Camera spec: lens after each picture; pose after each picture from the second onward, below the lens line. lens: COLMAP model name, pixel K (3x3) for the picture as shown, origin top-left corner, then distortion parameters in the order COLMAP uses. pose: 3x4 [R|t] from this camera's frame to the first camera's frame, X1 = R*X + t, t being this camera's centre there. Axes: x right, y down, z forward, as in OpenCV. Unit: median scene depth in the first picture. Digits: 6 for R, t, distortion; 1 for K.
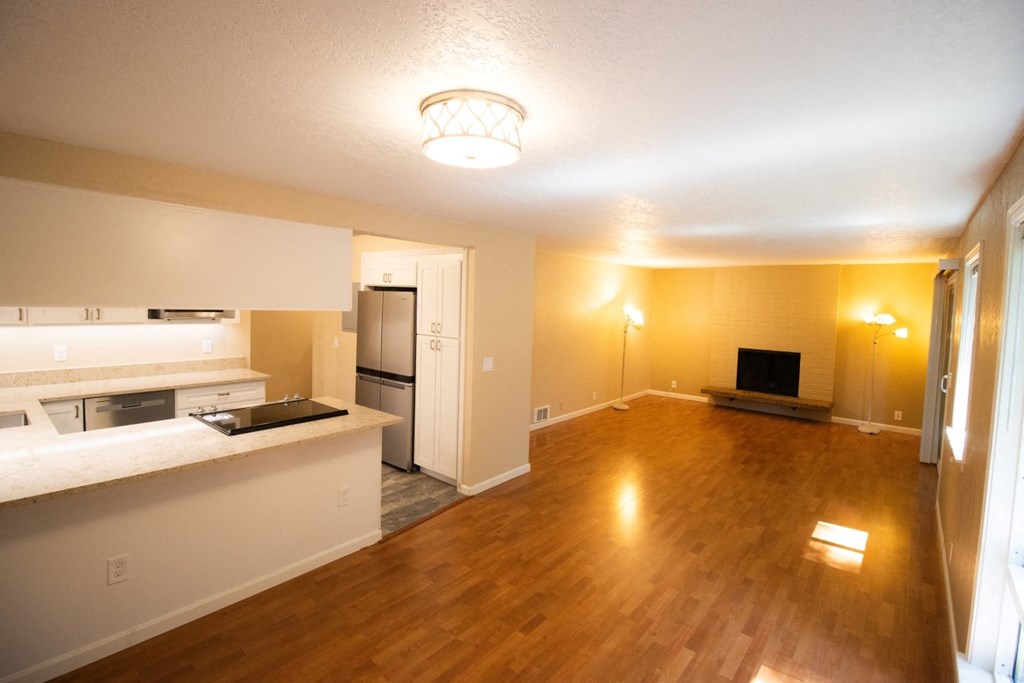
lens RADIAL K [[474.6, 0, 509.0], [0, 474.6, 325.5], [0, 0, 1]] dist [-0.002503, -0.012237]
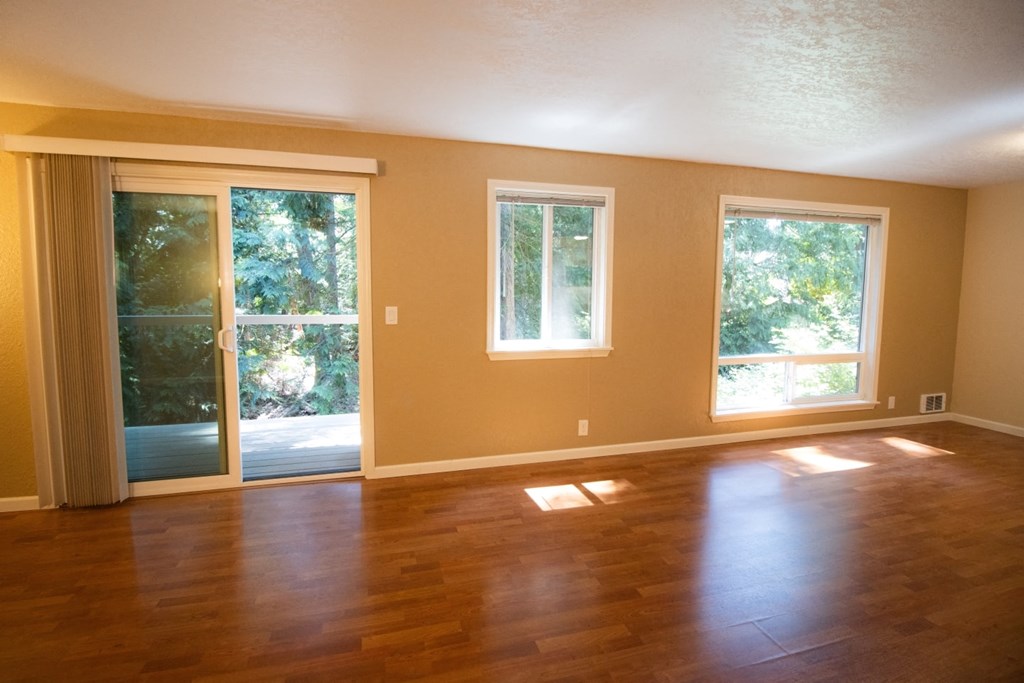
lens RADIAL K [[474.6, 0, 509.0], [0, 474.6, 325.5], [0, 0, 1]] dist [-0.002503, -0.012237]
pose [[-0.832099, -0.079654, 0.548878, 0.324695], [-0.000446, 0.989729, 0.142955, 0.018276], [-0.554627, 0.118708, -0.823588, 1.669860]]
